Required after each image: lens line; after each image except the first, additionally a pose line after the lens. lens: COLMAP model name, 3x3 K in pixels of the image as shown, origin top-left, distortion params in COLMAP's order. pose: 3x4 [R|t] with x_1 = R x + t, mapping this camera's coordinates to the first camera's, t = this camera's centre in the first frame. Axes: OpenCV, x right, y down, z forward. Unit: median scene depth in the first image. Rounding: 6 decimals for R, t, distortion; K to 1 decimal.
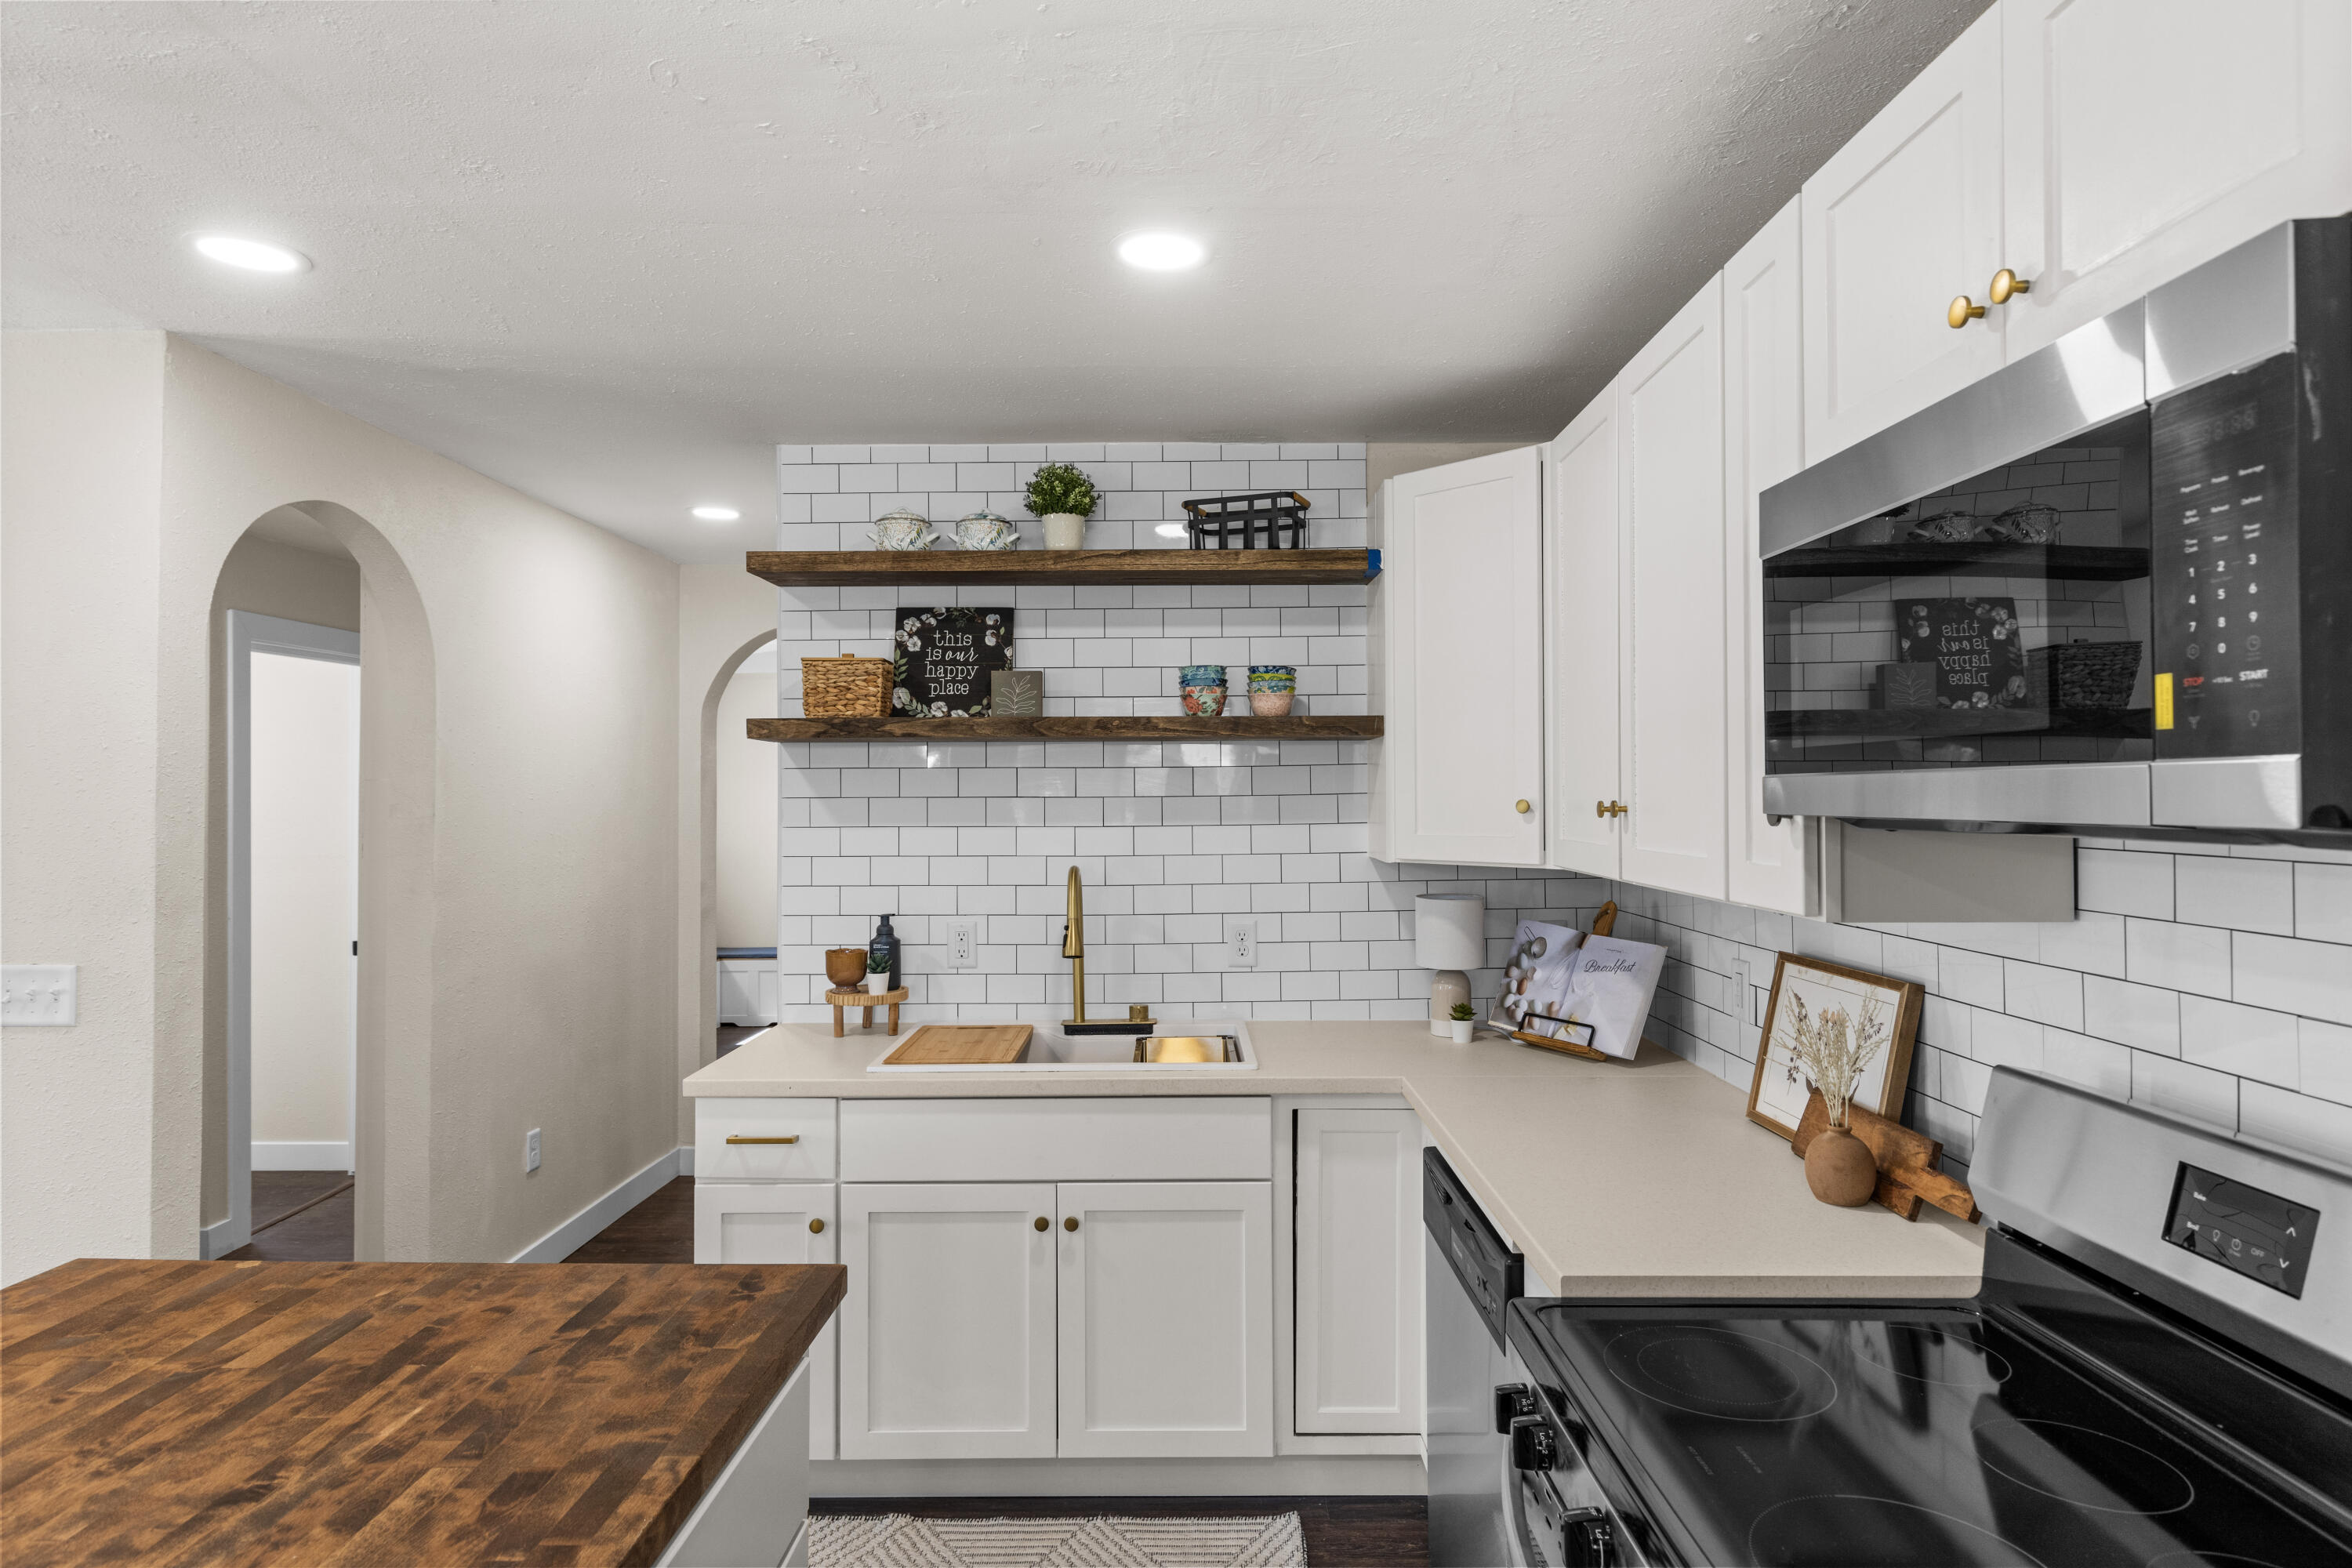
lens RADIAL K [[1260.5, 0, 1176.0], [0, 1260.5, 784.0], [0, 0, 1]] dist [-0.001865, 0.000836]
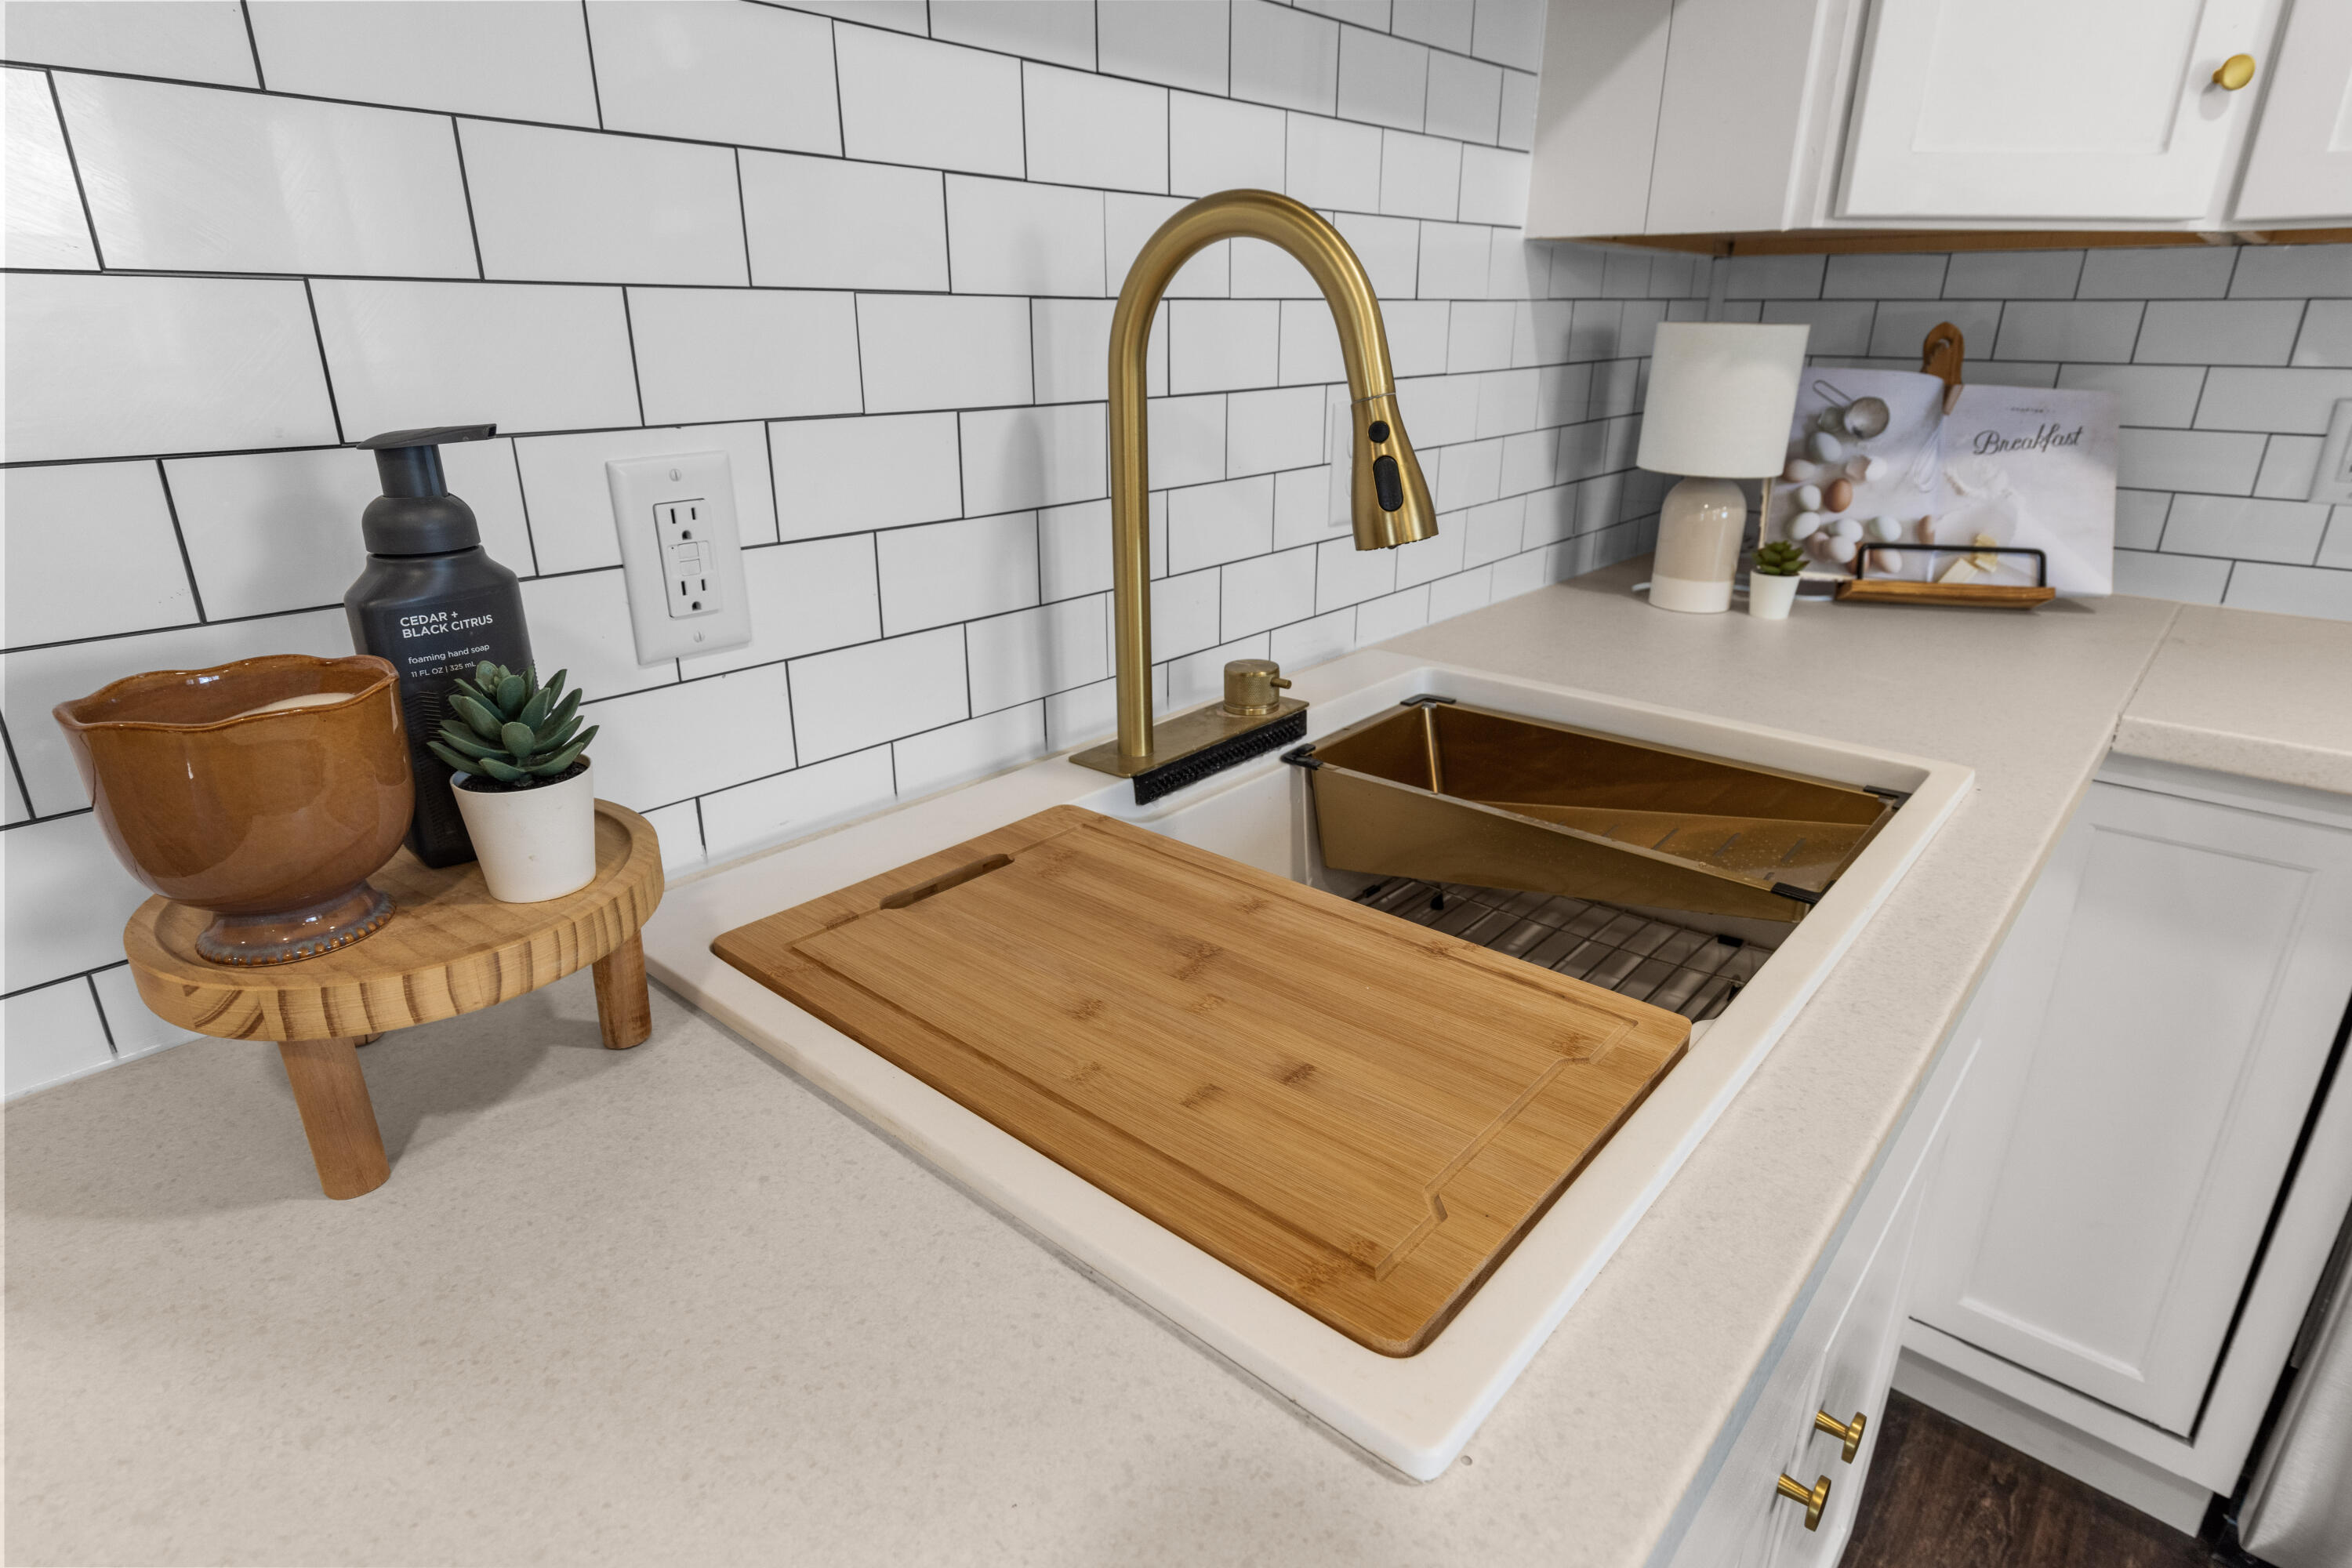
lens RADIAL K [[1260.5, 0, 1176.0], [0, 1260.5, 784.0], [0, 0, 1]] dist [-0.001865, 0.000836]
pose [[0.663126, -0.255744, 0.703462, -0.318434], [-0.014048, 0.935401, 0.353309, 0.091883], [-0.748376, -0.244171, 0.616696, 0.862982]]
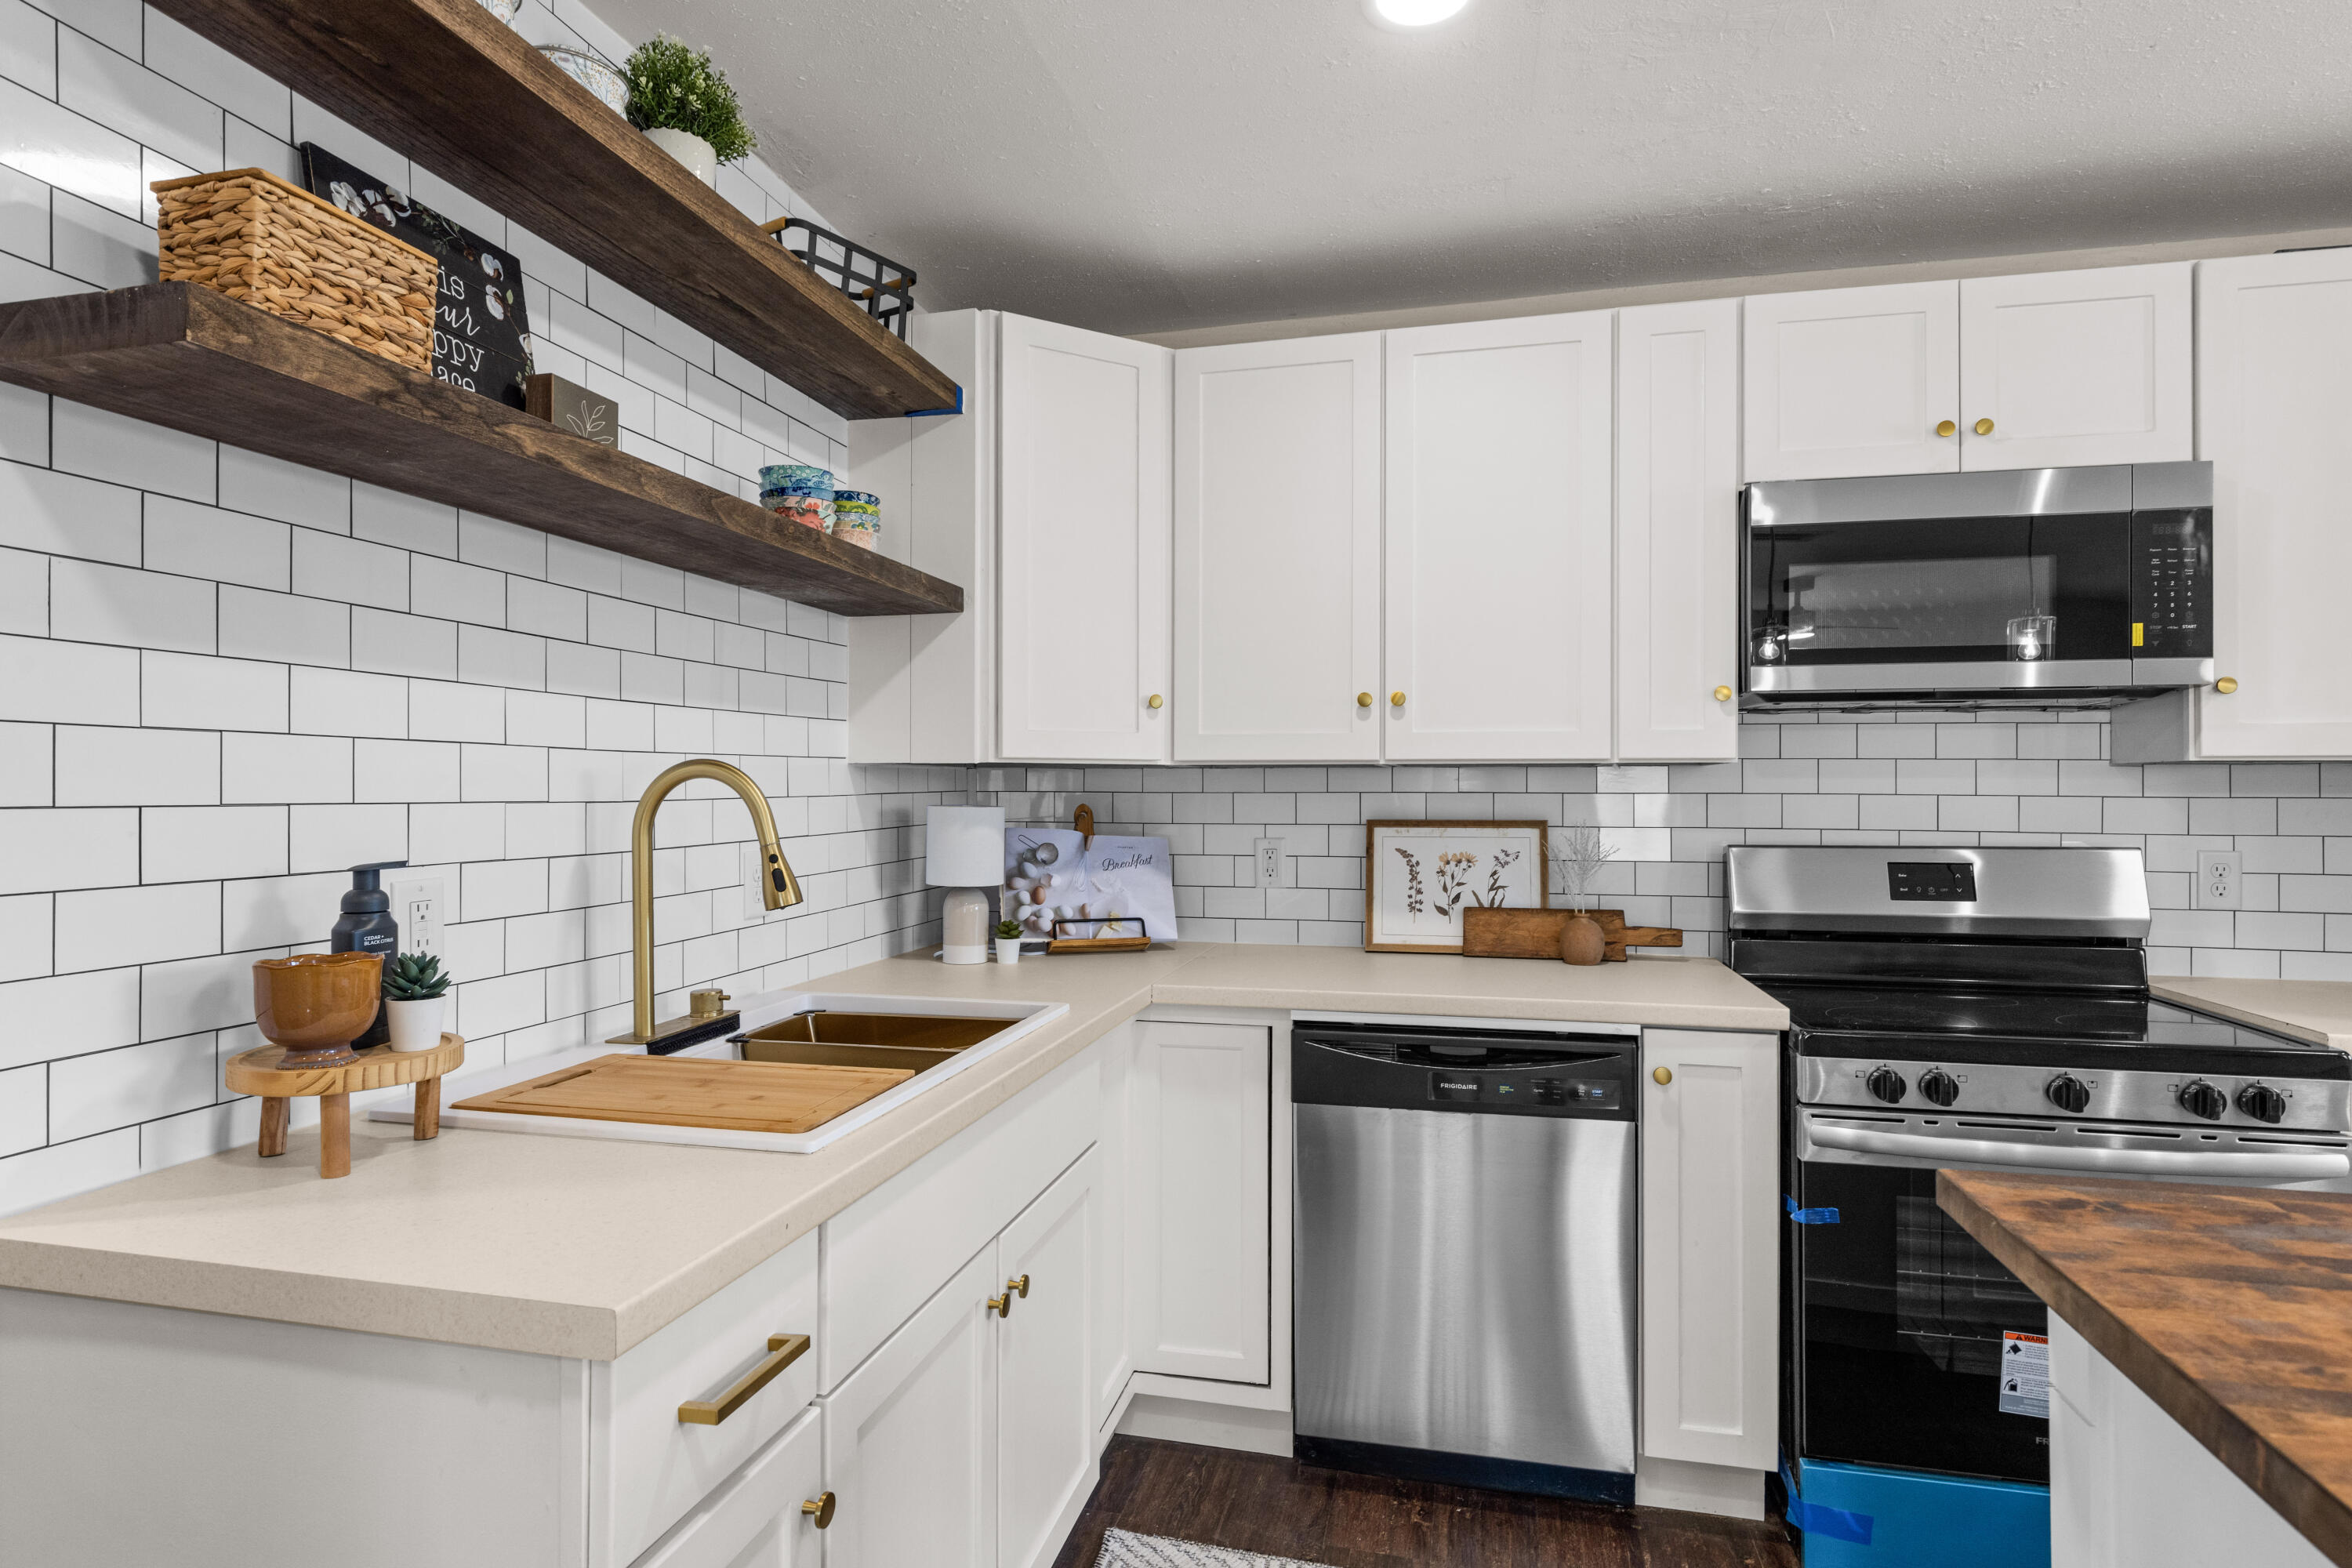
lens RADIAL K [[1216.1, 0, 1176.0], [0, 1216.1, 784.0], [0, 0, 1]] dist [0.003141, 0.000415]
pose [[0.242079, 0.006362, 0.970236, -0.601758], [-0.013216, 0.999907, -0.003259, 0.078876], [-0.970167, -0.012034, 0.242140, 0.686024]]
